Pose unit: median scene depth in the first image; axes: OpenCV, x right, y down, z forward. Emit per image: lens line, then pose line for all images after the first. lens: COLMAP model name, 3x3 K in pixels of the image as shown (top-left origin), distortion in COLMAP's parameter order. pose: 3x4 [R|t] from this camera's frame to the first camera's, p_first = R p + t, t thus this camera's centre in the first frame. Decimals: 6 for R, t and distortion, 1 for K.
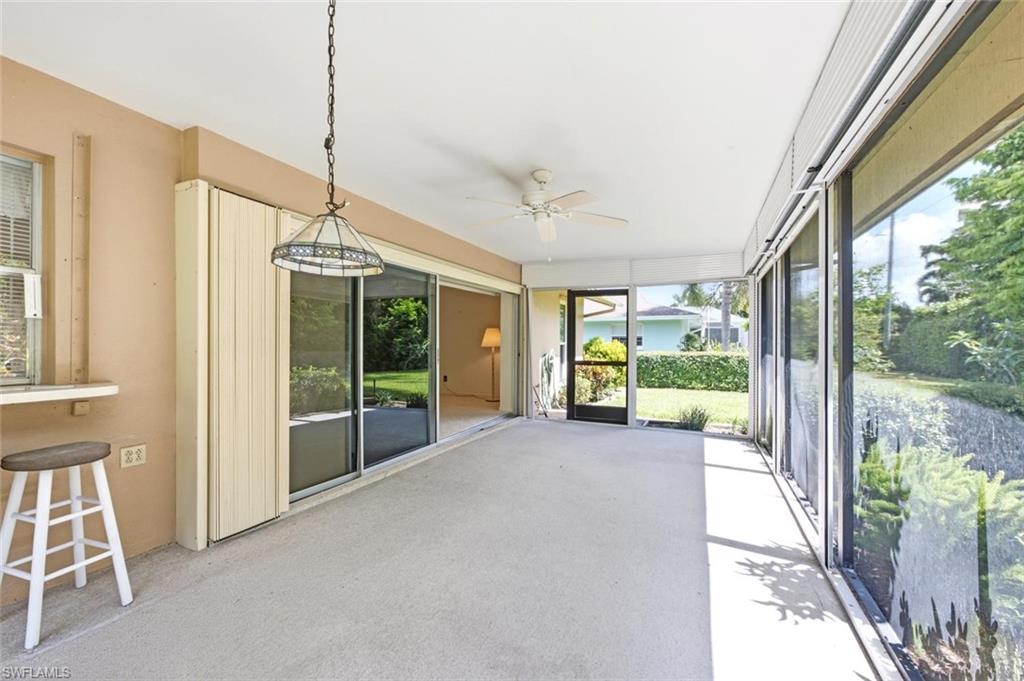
lens RADIAL K [[431.3, 0, 507.5], [0, 431.3, 344.1], [0, 0, 1]] dist [0.009138, 0.000348]
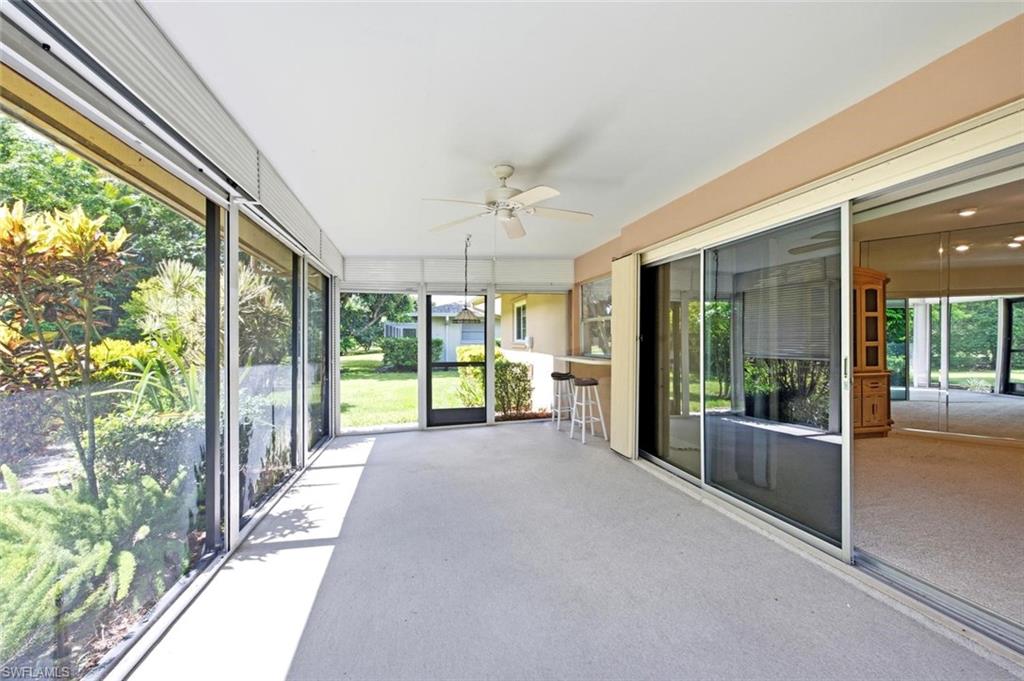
lens RADIAL K [[431.3, 0, 511.2], [0, 431.3, 337.3], [0, 0, 1]] dist [0.009138, 0.000348]
pose [[-0.800572, 0.002261, -0.599232, 0.838398], [-0.000343, 0.999991, 0.004231, -0.024813], [0.599236, 0.003593, -0.800564, 2.326495]]
